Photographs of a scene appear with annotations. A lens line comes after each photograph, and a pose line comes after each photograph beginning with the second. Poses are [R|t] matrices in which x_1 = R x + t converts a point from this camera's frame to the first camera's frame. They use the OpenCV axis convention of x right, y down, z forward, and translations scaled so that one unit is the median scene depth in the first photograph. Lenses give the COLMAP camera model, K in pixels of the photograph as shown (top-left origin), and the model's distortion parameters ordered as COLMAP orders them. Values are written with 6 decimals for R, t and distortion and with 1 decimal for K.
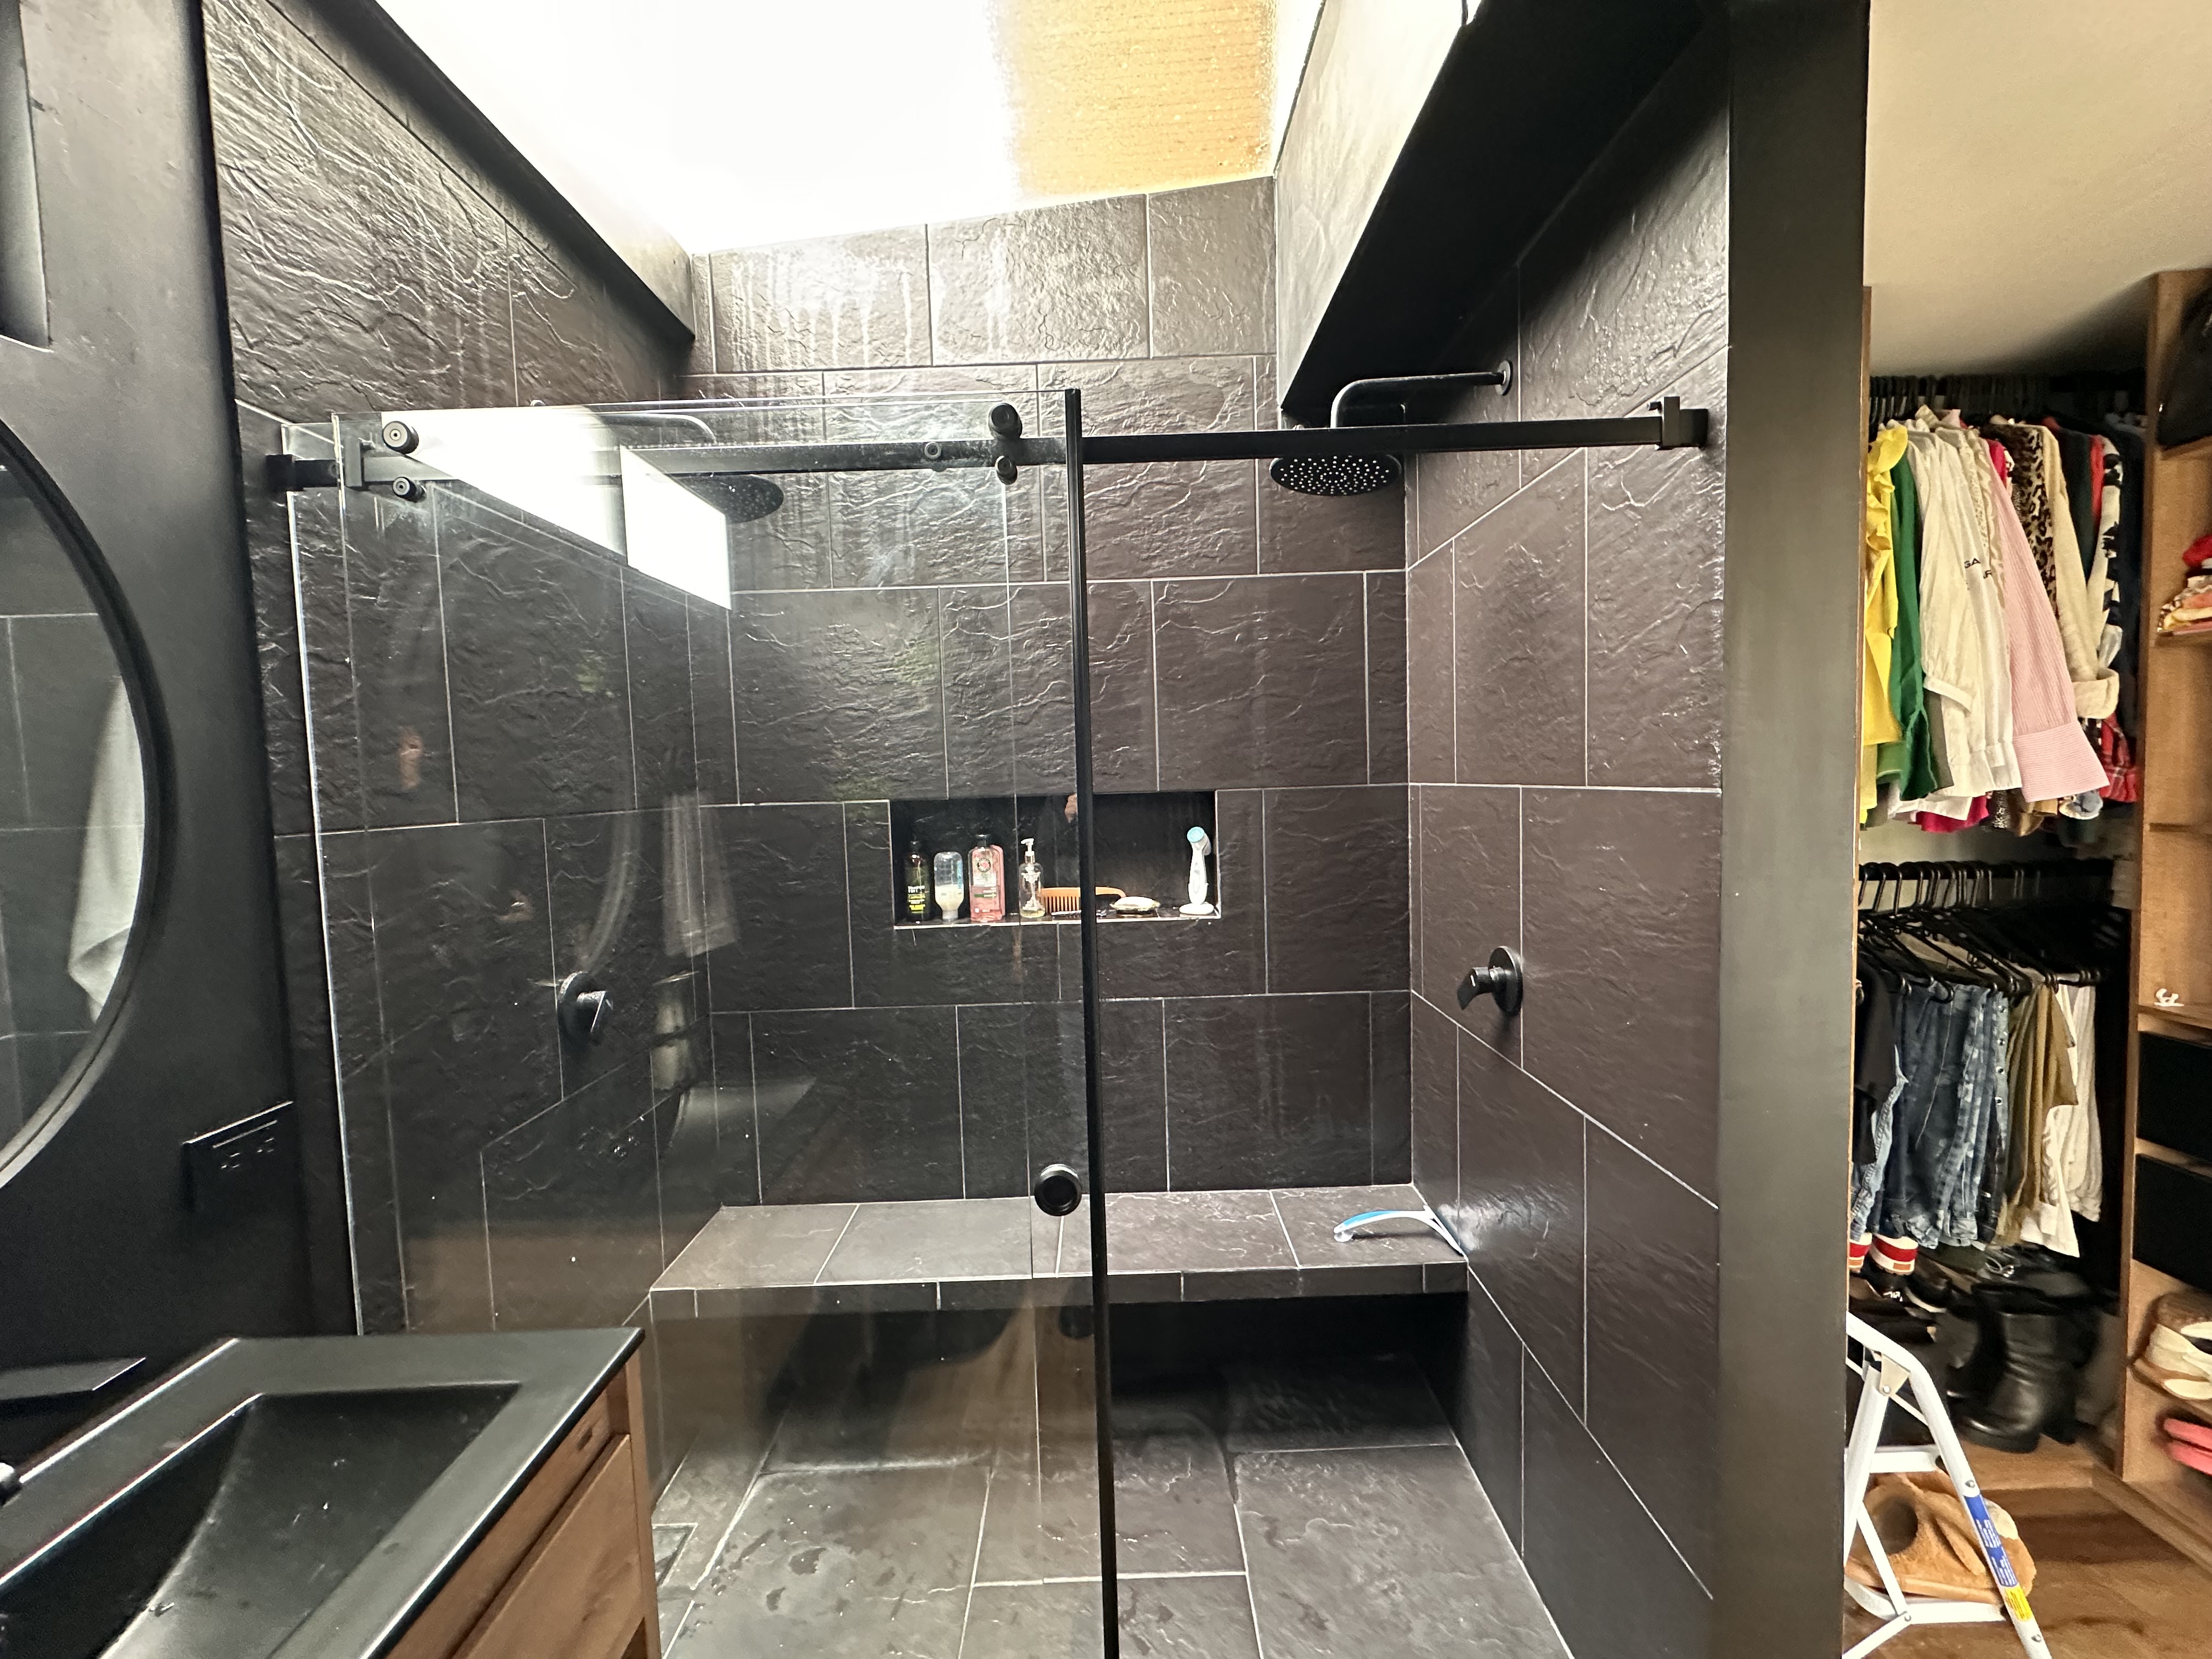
lens RADIAL K [[884.1, 0, 1112.7], [0, 884.1, 828.3], [0, 0, 1]] dist [-0.003831, 0.000941]
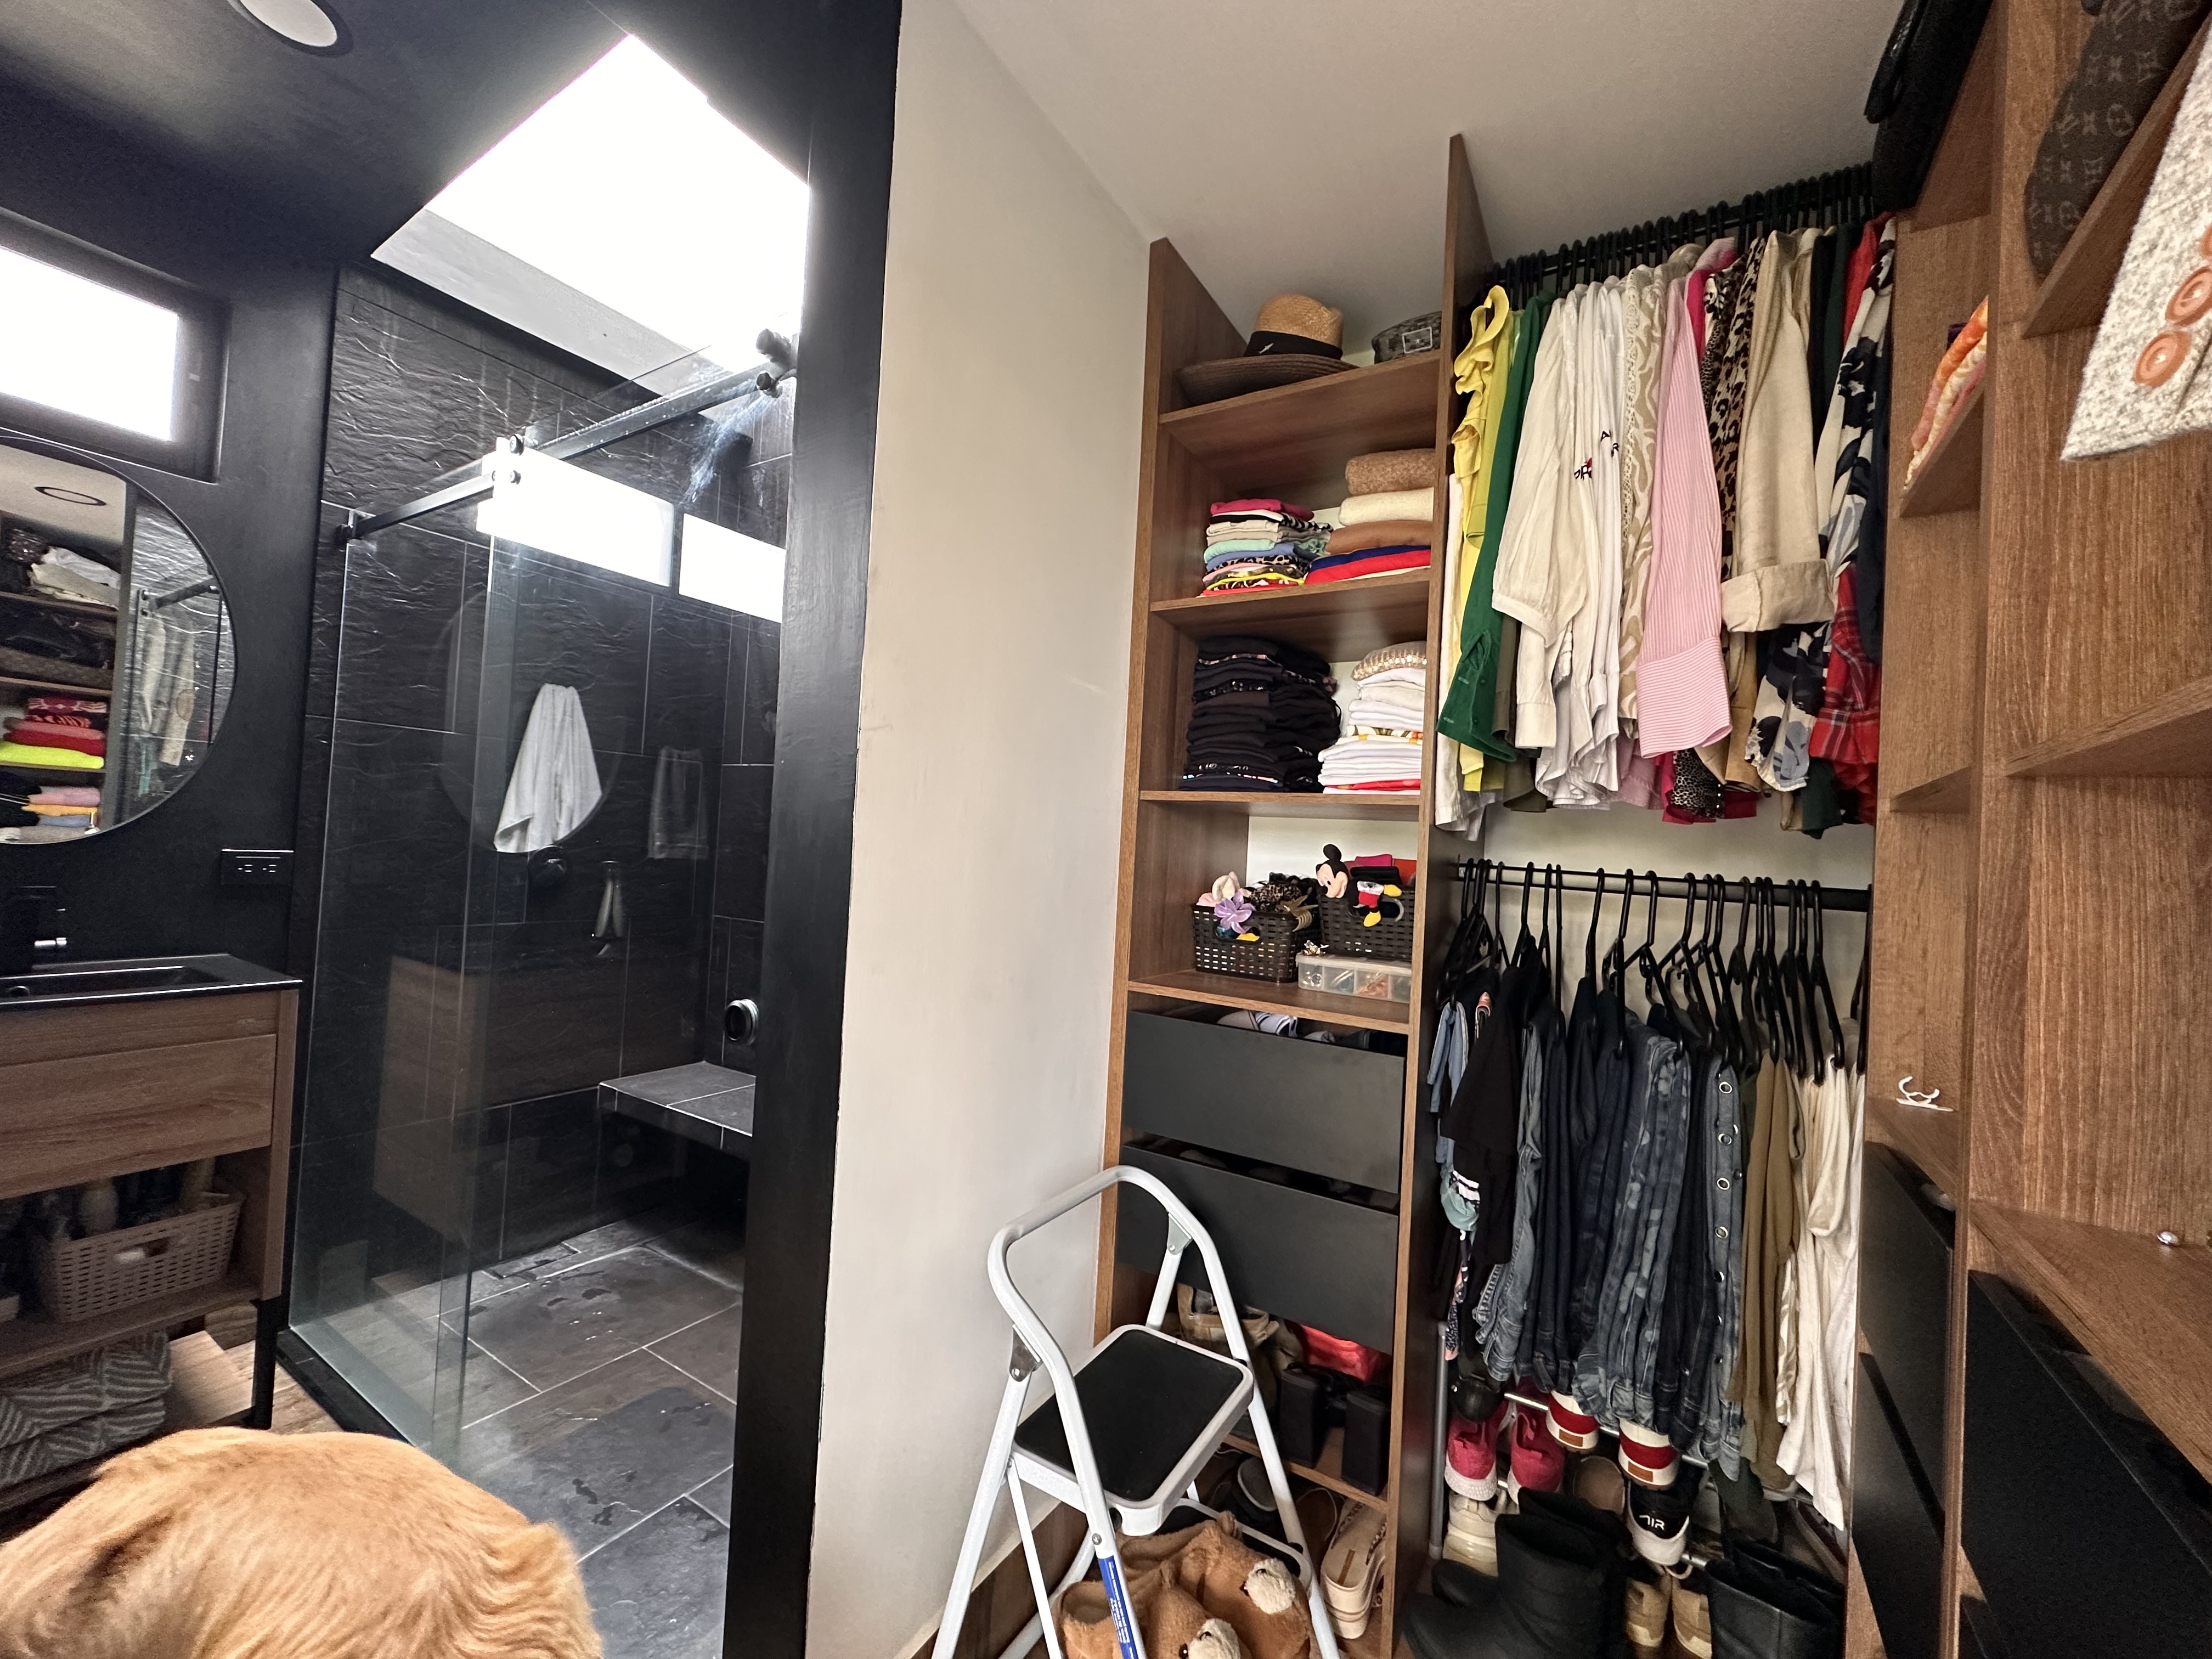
lens RADIAL K [[884.1, 0, 1116.6], [0, 884.1, 832.2], [0, 0, 1]] dist [-0.003831, 0.000941]
pose [[0.844367, 0.065849, -0.531703, 1.044316], [-0.112353, 0.992114, -0.055551, 0.112253], [0.523853, 0.106644, 0.845107, 0.199372]]
